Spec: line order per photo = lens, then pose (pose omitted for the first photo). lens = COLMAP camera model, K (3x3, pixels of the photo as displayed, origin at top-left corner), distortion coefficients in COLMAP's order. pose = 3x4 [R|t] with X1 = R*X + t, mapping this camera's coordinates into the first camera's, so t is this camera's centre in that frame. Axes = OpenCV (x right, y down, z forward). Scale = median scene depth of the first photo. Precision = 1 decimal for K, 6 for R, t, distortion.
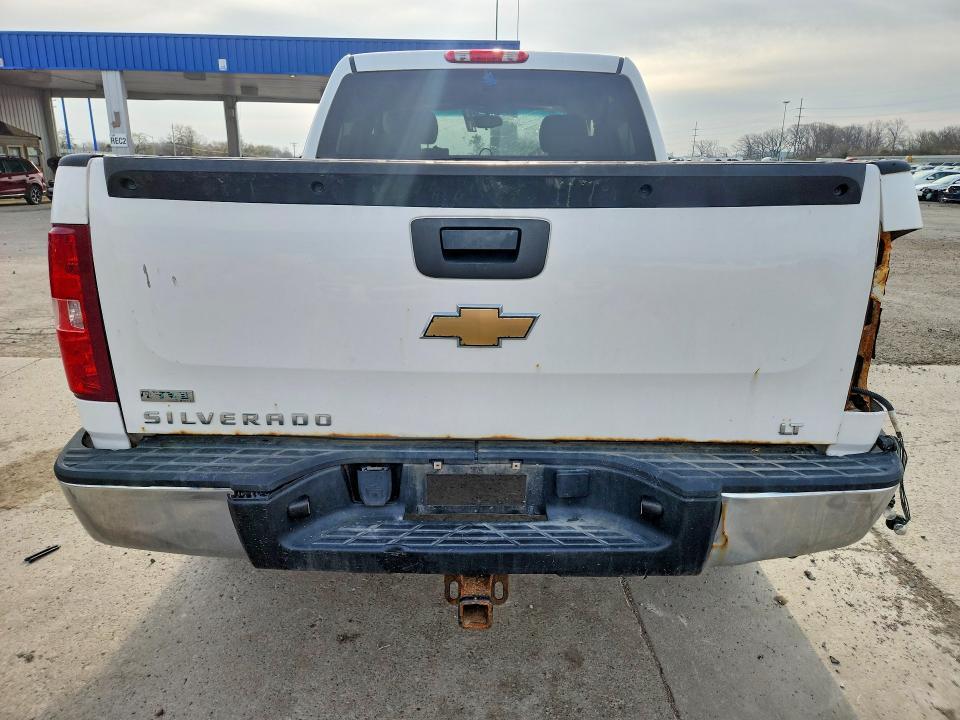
lens RADIAL K [[673.9, 0, 479.7], [0, 673.9, 360.9], [0, 0, 1]] dist [0.002650, -0.003446]
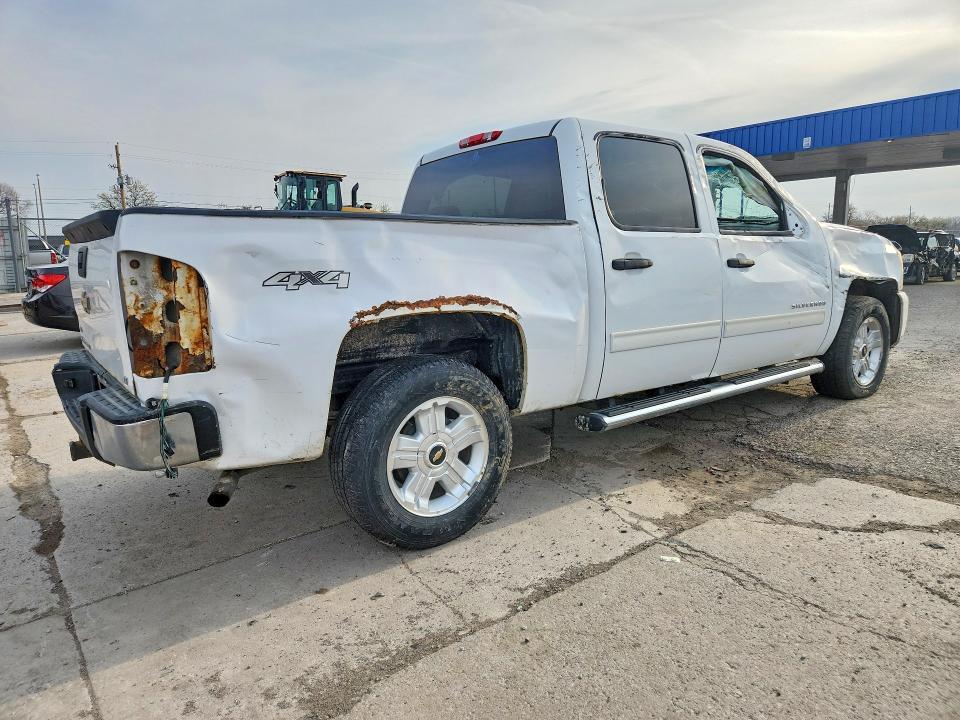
lens RADIAL K [[673.9, 0, 480.5], [0, 673.9, 360.2], [0, 0, 1]] dist [0.002650, -0.003446]
pose [[0.586094, 0.111816, -0.802491, 0.139524], [-0.200376, 0.979670, -0.009839, -0.006187], [0.785076, 0.166567, 0.596584, 0.045043]]
